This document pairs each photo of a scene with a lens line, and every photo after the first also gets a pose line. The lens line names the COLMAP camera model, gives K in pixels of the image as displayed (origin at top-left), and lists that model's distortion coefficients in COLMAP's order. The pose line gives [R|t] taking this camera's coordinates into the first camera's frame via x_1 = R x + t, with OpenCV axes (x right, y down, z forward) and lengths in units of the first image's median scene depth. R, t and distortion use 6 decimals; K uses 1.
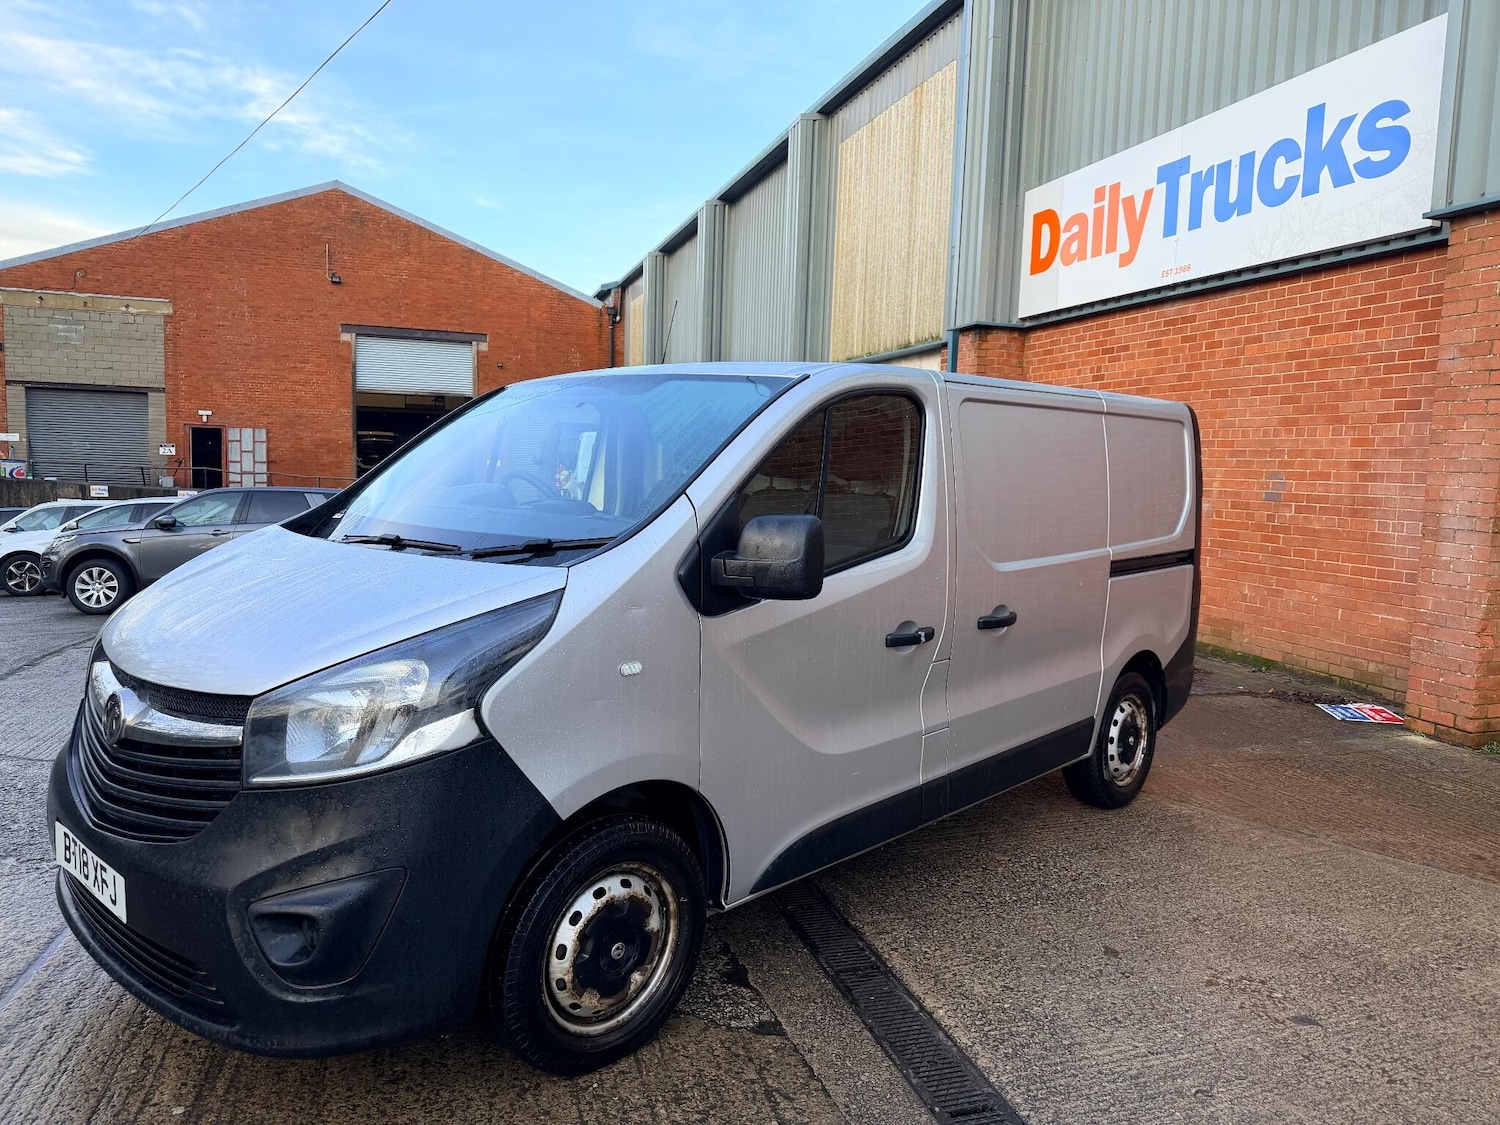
lens RADIAL K [[1060.1, 0, 760.5], [0, 1060.1, 560.3], [0, 0, 1]] dist [0.022976, -0.029559]
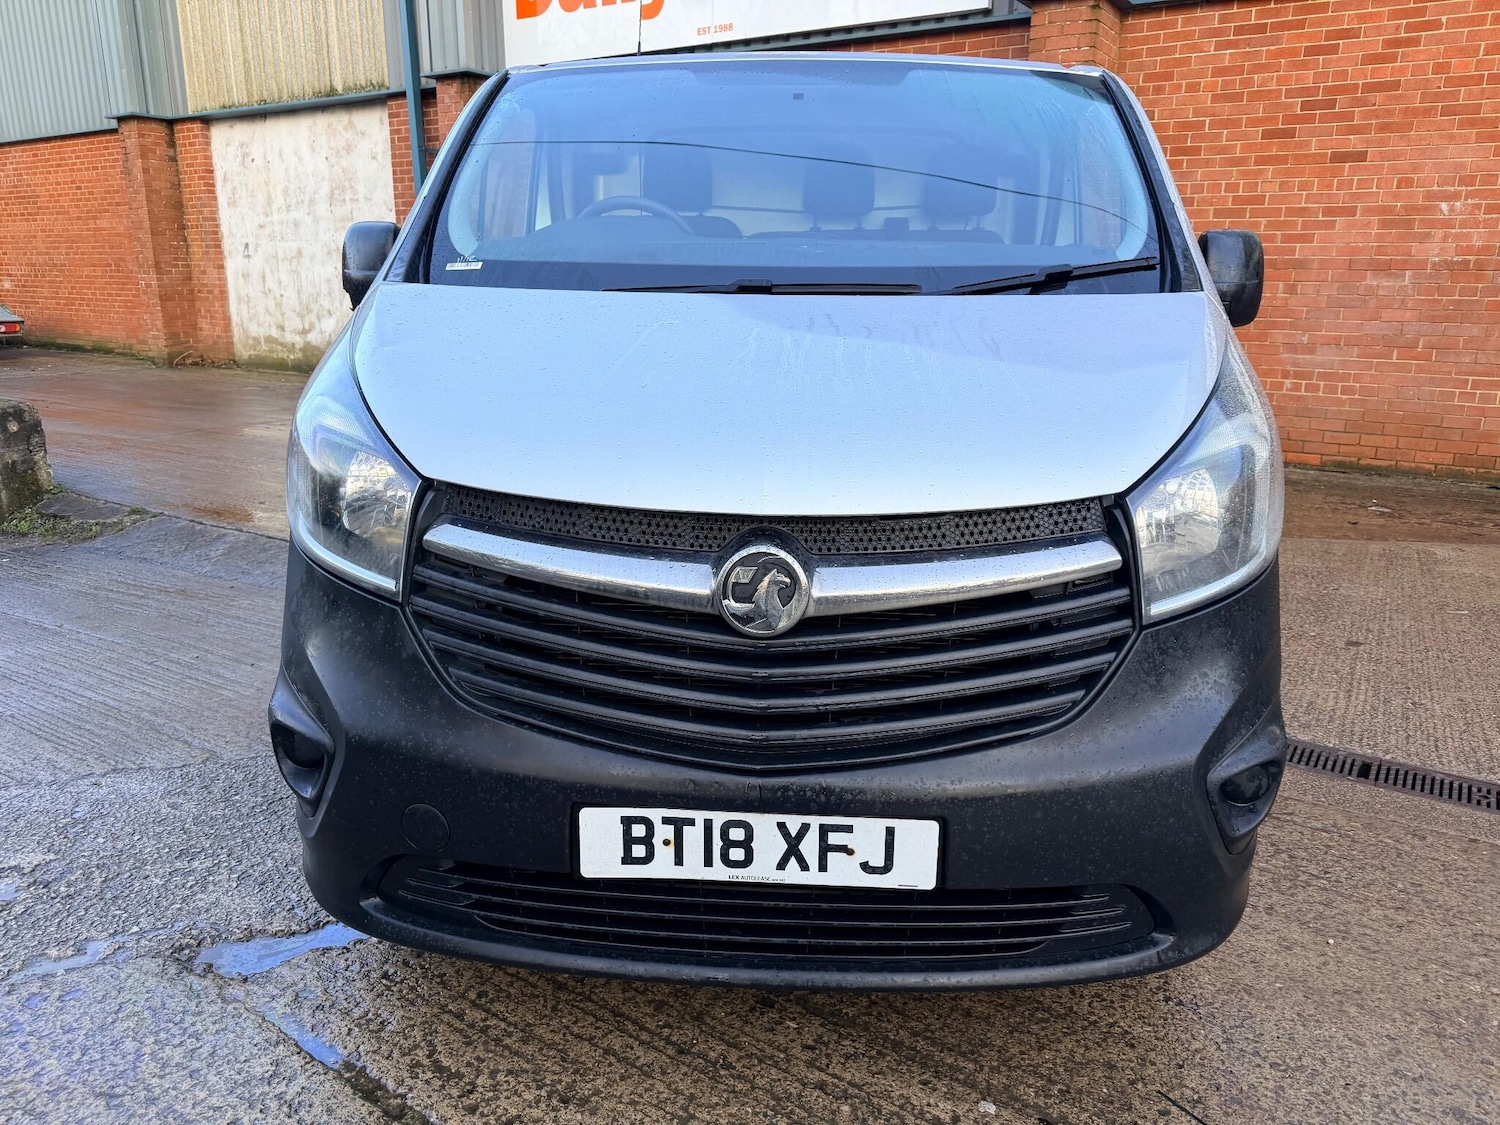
lens RADIAL K [[1060.1, 0, 767.0], [0, 1060.1, 561.8], [0, 0, 1]] dist [0.022976, -0.029559]
pose [[0.769304, -0.190665, 0.609770, -0.334334], [0.072999, 0.974412, 0.212584, 0.003717], [-0.634699, -0.119029, 0.763537, 0.198174]]
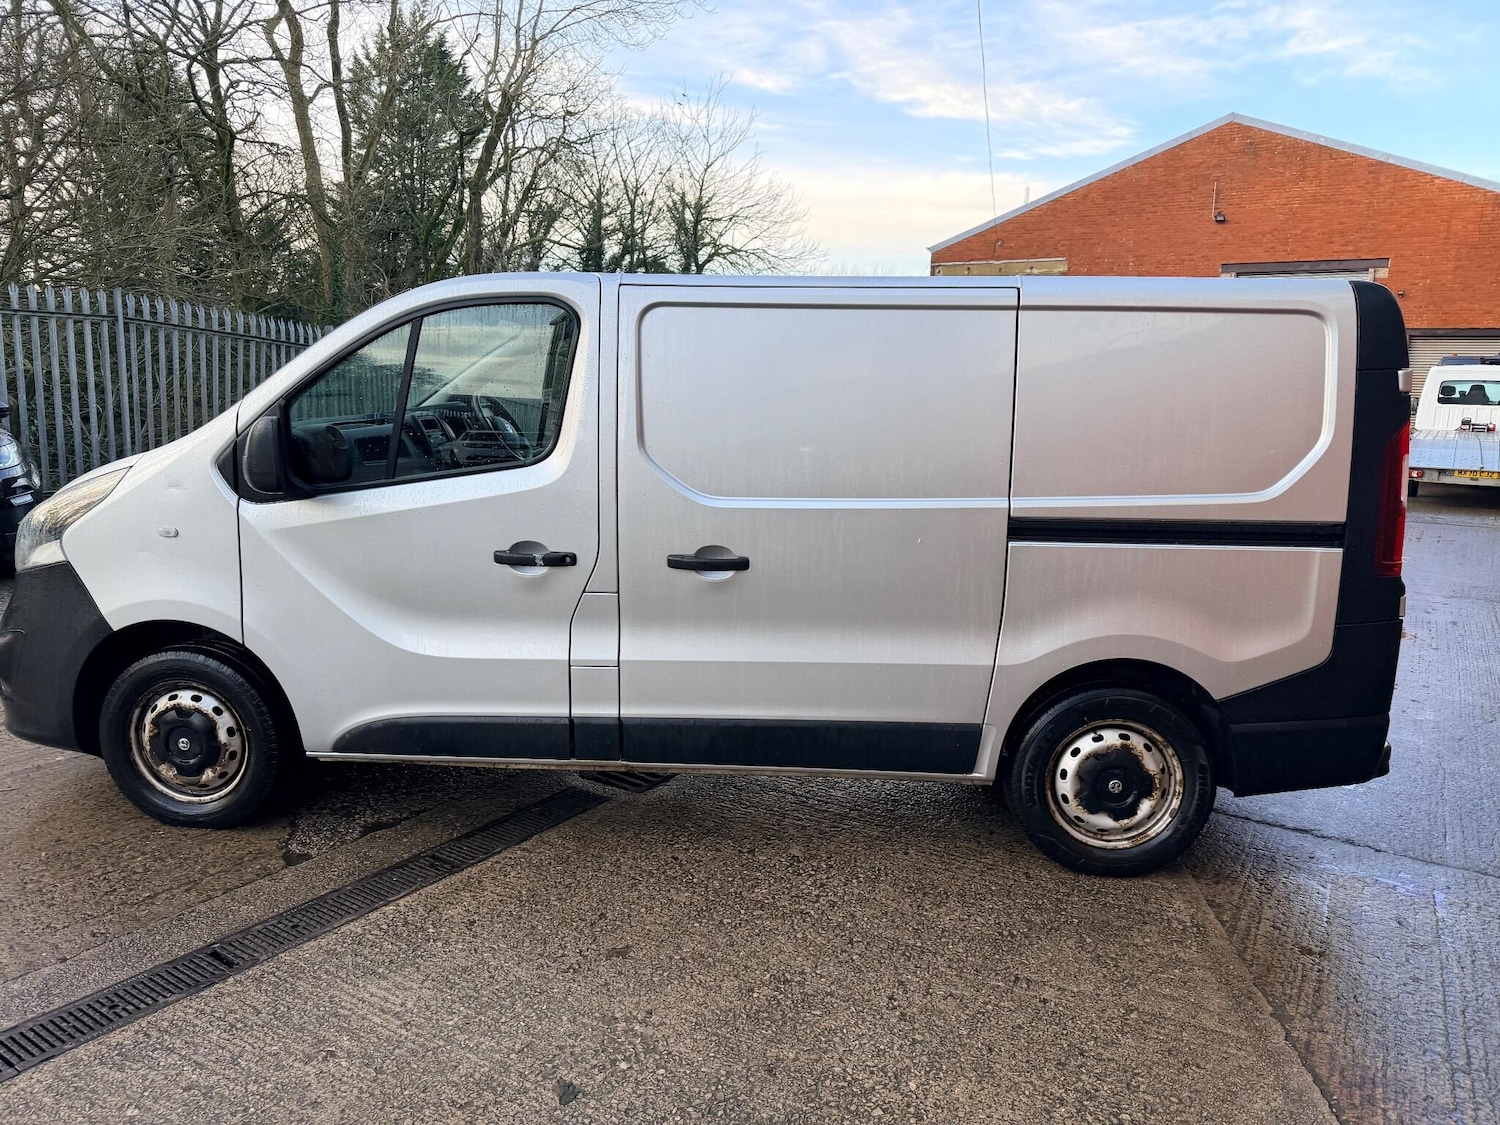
lens RADIAL K [[1060.1, 0, 759.4], [0, 1060.1, 565.7], [0, 0, 1]] dist [0.022976, -0.029559]
pose [[0.630826, 0.116718, -0.767096, 0.476903], [-0.077029, 0.993158, 0.087769, -0.010167], [0.772092, 0.003722, 0.635500, 0.256143]]
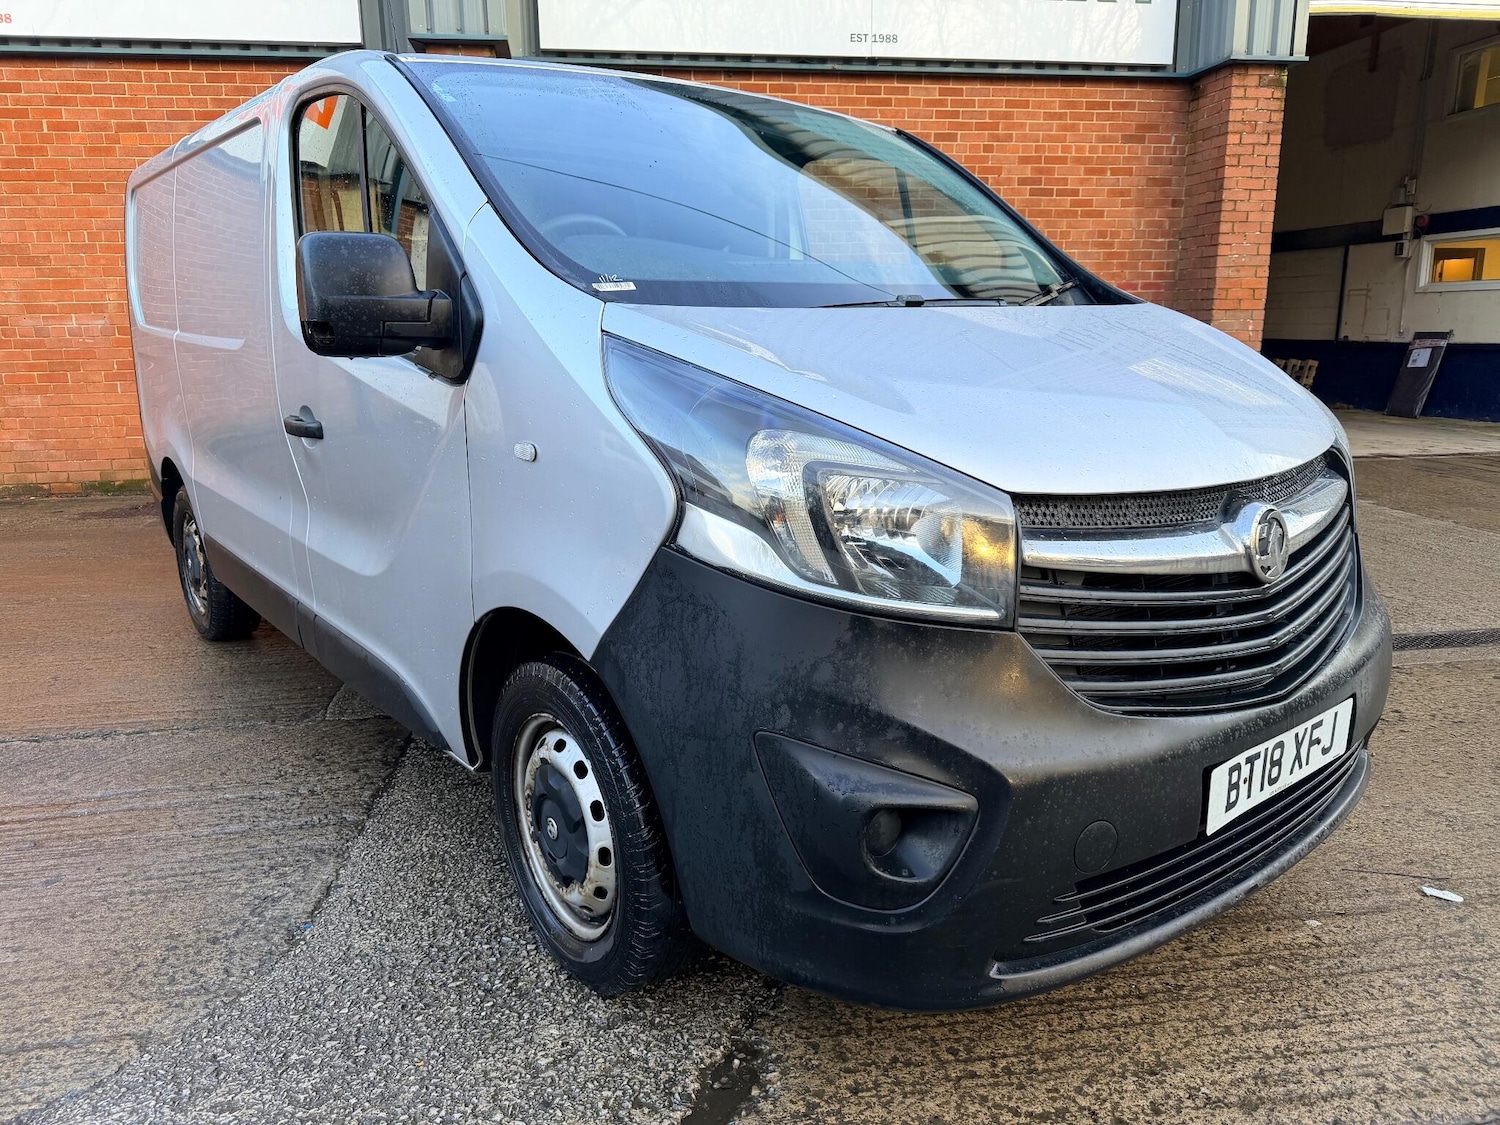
lens RADIAL K [[1060.1, 0, 751.7], [0, 1060.1, 561.1], [0, 0, 1]] dist [0.022976, -0.029559]
pose [[0.150396, -0.250817, 0.956280, -0.460518], [0.108747, 0.965610, 0.236161, -0.013484], [-0.982627, 0.068475, 0.172499, 0.424618]]
